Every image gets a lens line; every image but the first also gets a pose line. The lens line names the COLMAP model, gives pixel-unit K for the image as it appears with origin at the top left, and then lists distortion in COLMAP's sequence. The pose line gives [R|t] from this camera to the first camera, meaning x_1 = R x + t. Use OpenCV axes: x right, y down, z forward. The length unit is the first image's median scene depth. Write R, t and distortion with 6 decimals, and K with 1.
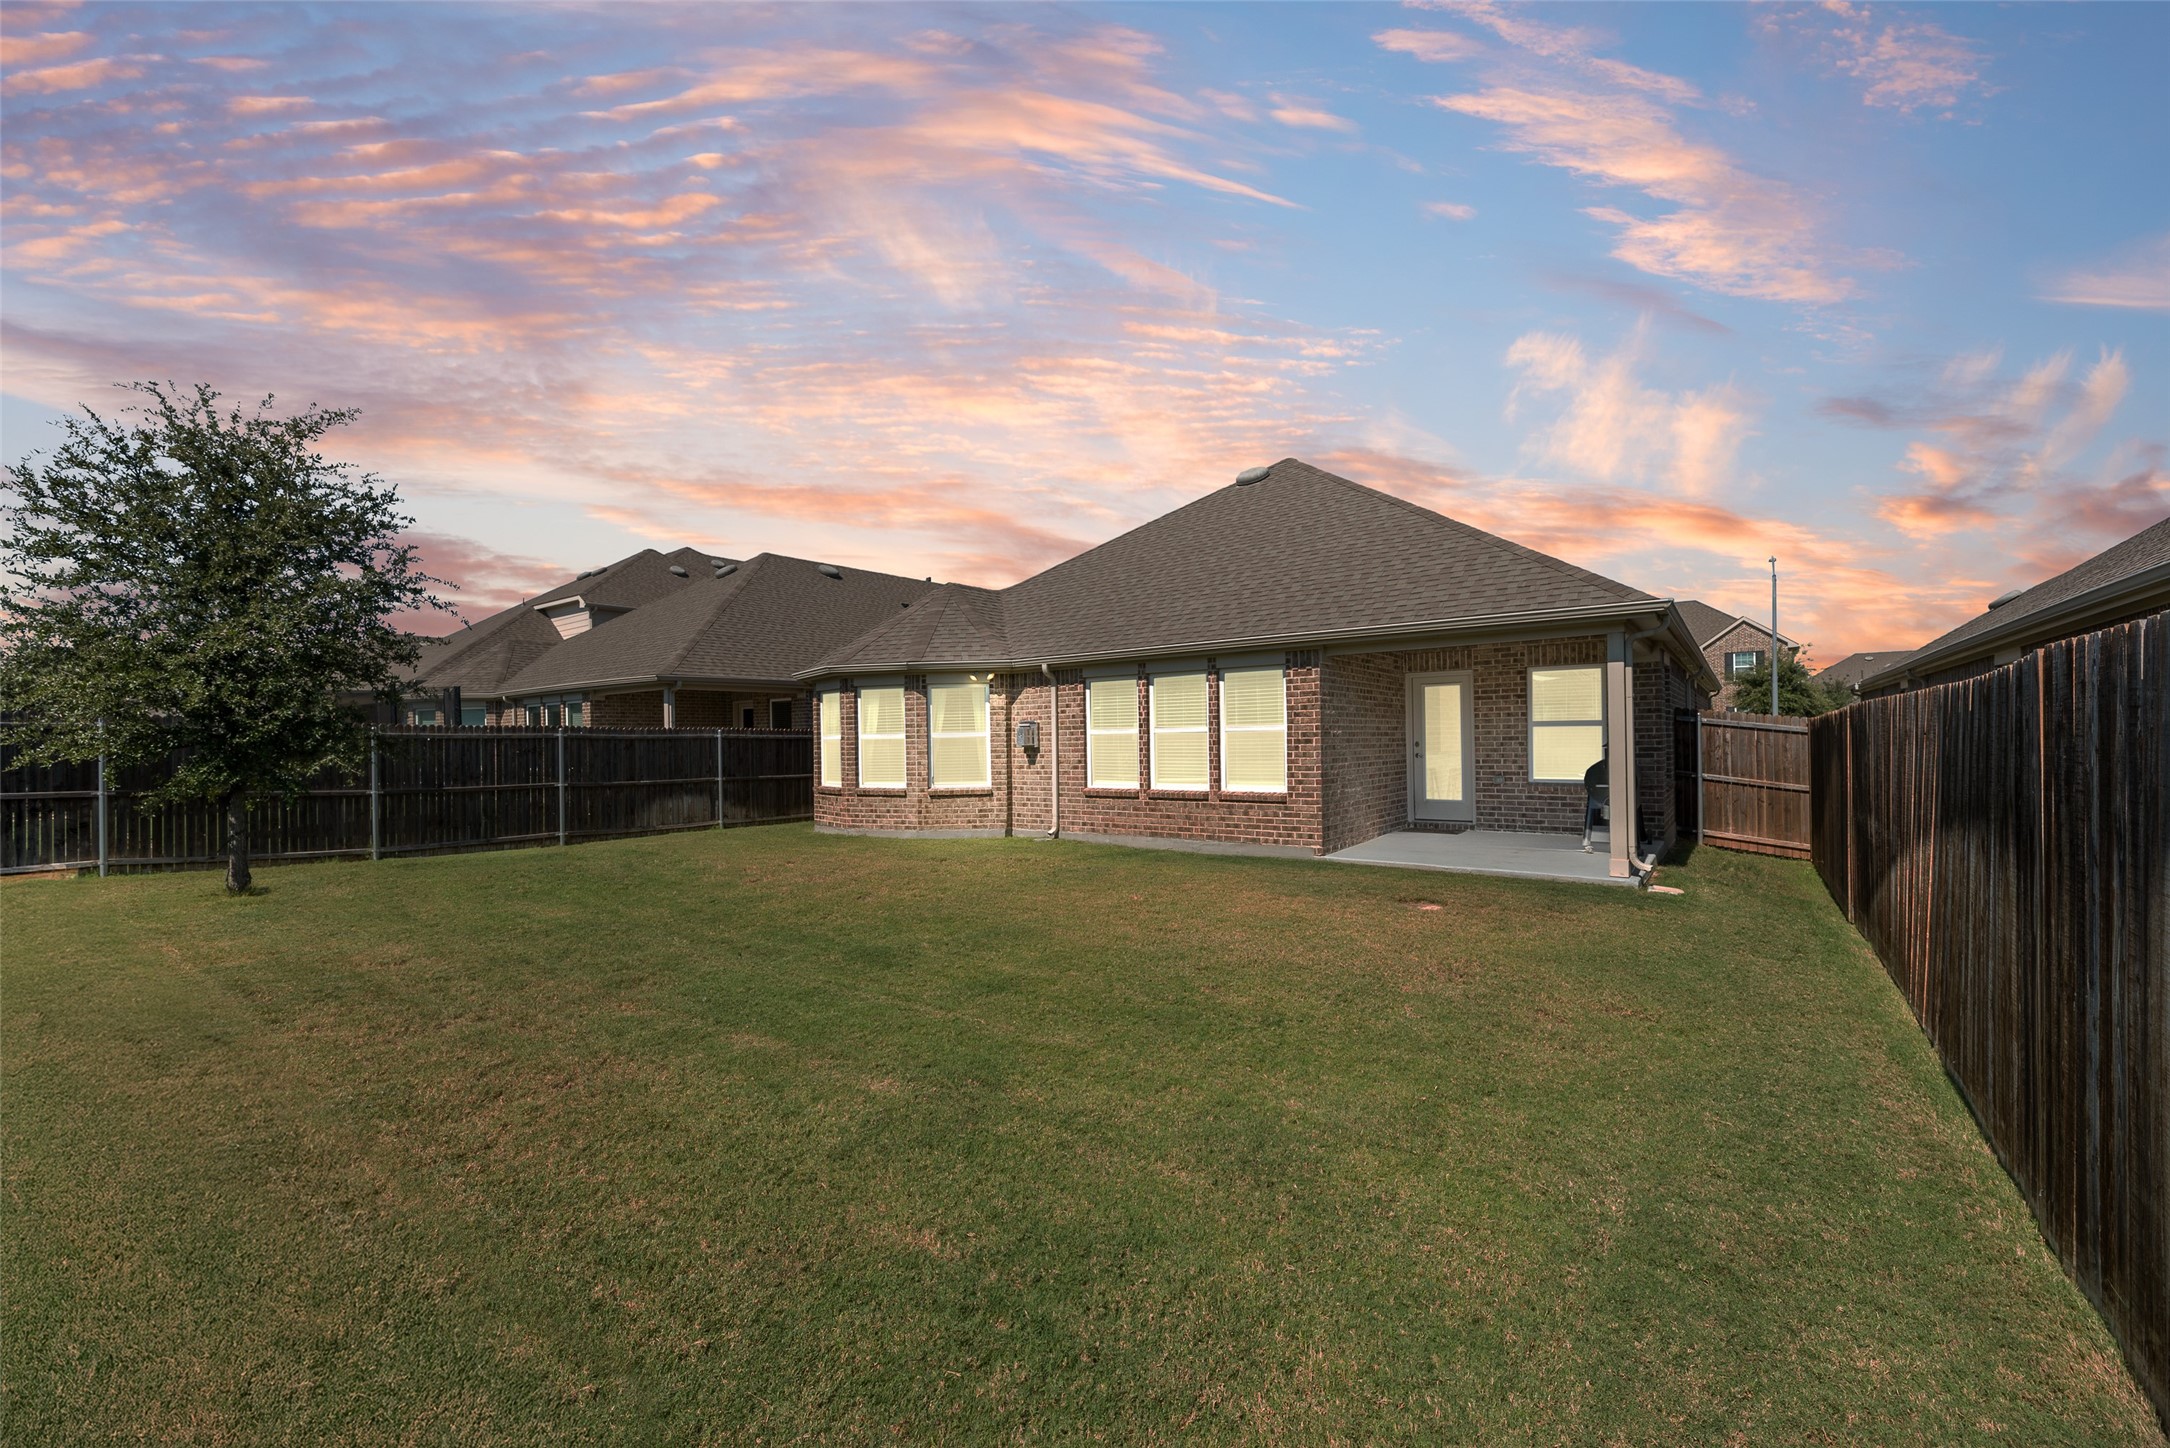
lens RADIAL K [[875.6, 0, 1086.7], [0, 875.6, 730.8], [0, 0, 1]] dist [0.005725, -0.000186]
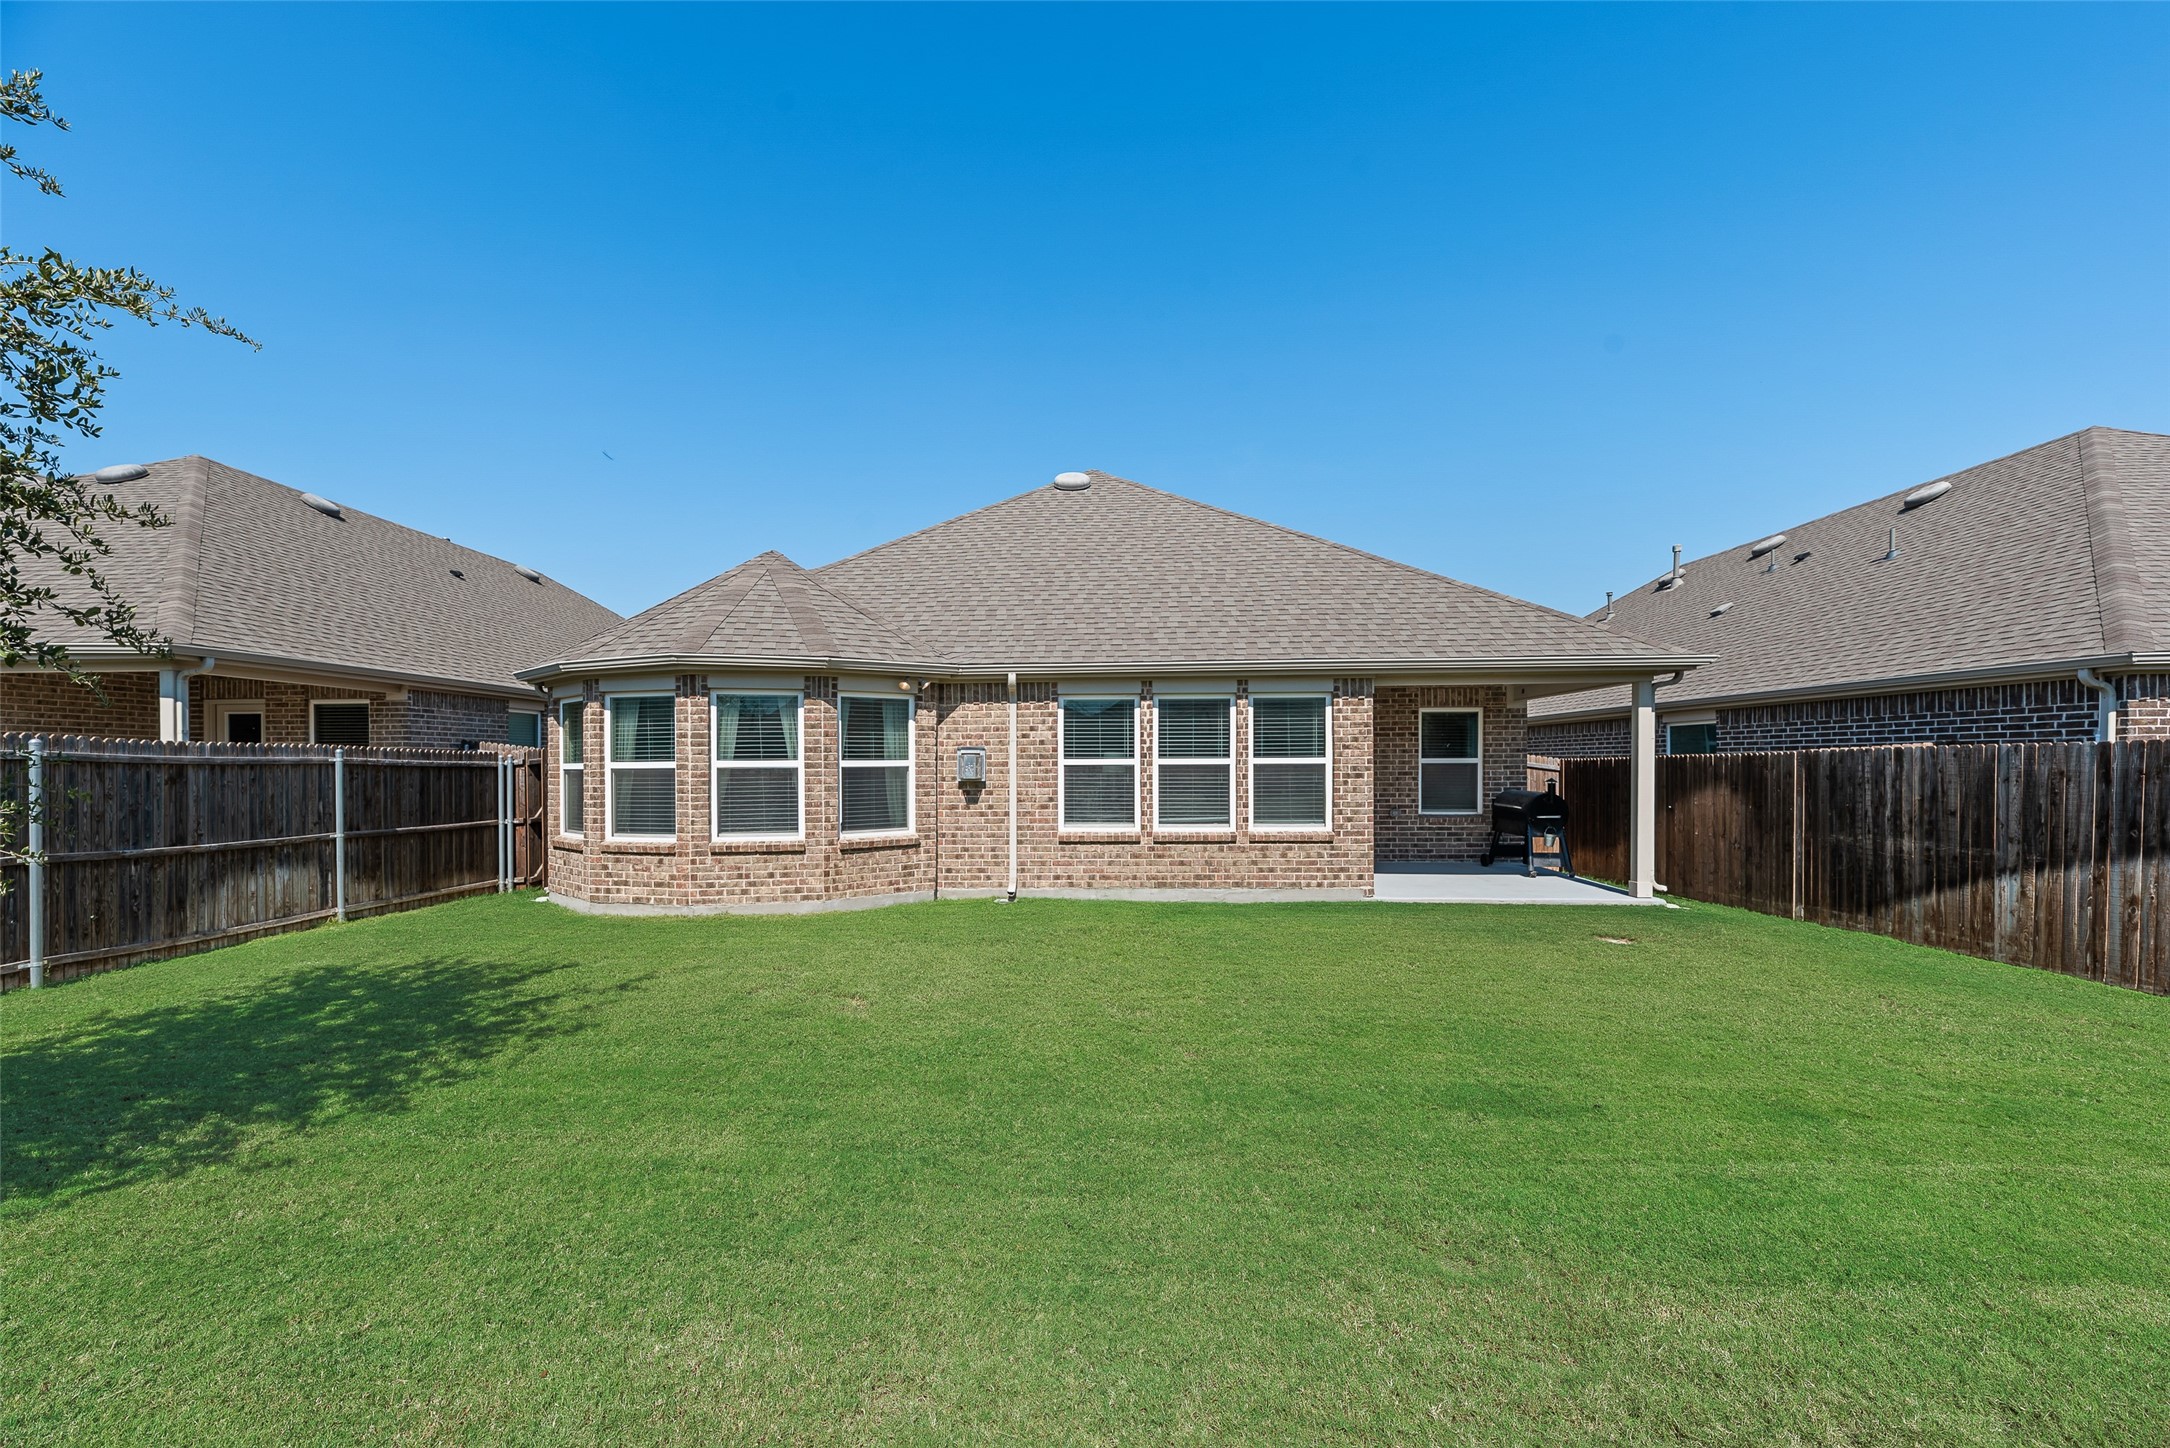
lens RADIAL K [[905.0, 0, 1084.6], [0, 905.0, 765.0], [0, 0, 1]] dist [0.009865, 0.000060]
pose [[0.825977, 0.011492, 0.563586, -0.424872], [-0.013359, 0.999910, -0.000810, 0.003959], [-0.563545, -0.006860, 0.826057, 0.288308]]
